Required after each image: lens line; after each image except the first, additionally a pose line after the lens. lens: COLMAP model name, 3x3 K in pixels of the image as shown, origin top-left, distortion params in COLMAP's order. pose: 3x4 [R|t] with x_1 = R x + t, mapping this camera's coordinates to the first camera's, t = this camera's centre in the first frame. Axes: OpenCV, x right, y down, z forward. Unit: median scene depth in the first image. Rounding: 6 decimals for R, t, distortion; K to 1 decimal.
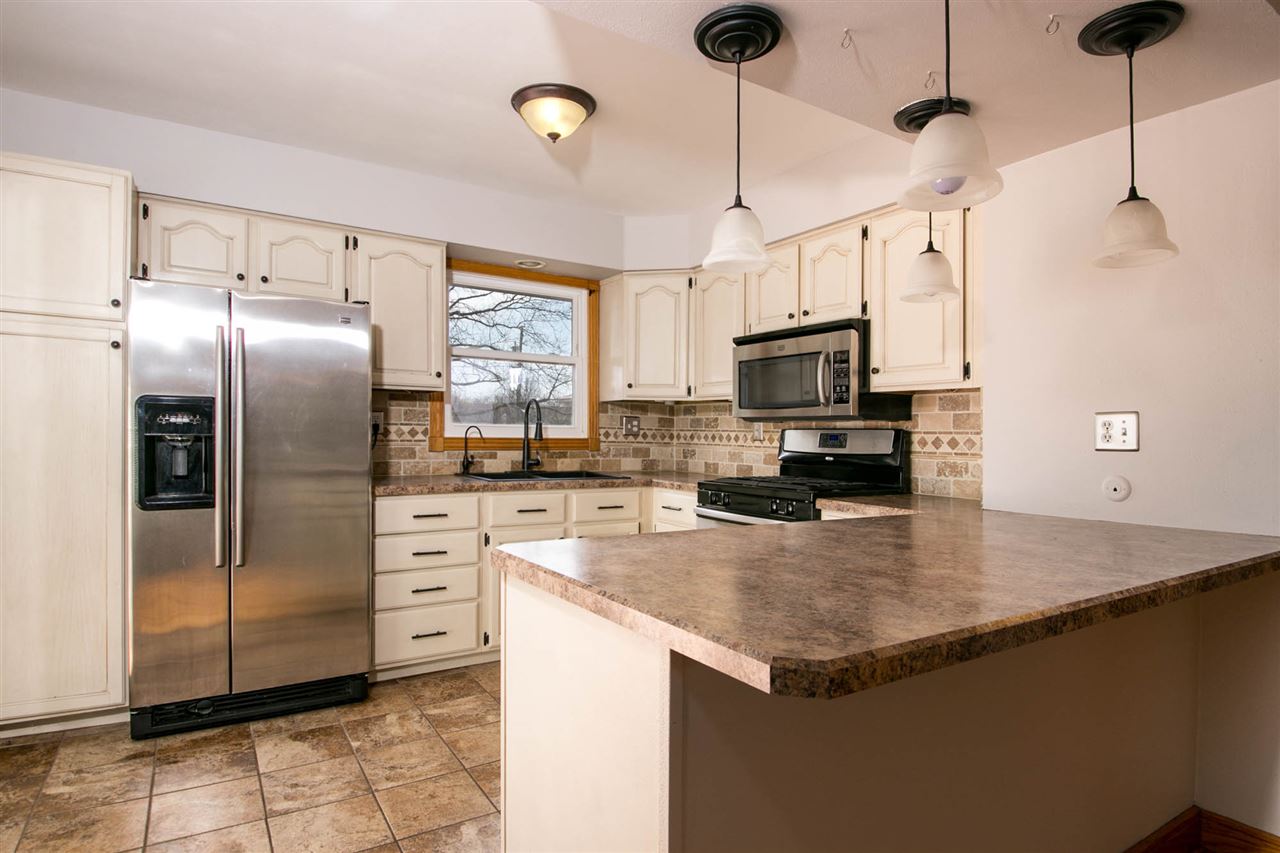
lens RADIAL K [[676.0, 0, 627.2], [0, 676.0, 429.8], [0, 0, 1]] dist [0.027356, -0.040368]
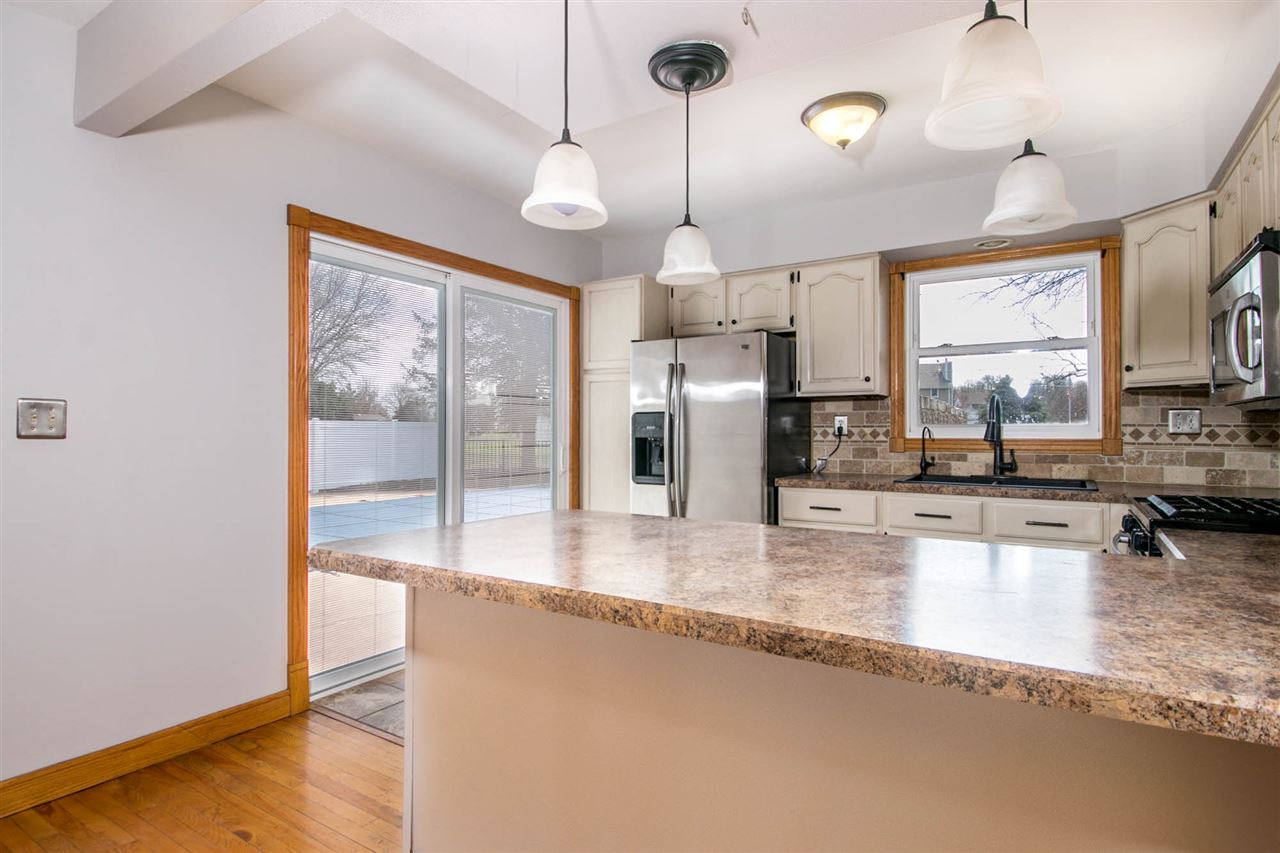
lens RADIAL K [[679.4, 0, 640.0], [0, 679.4, 426.5], [0, 0, 1]] dist [0.001874, -0.018906]
pose [[0.425452, -0.021785, -0.904719, 0.483637], [0.009552, 0.999763, -0.019581, 0.009441], [0.904931, -0.000311, 0.425559, 0.203452]]
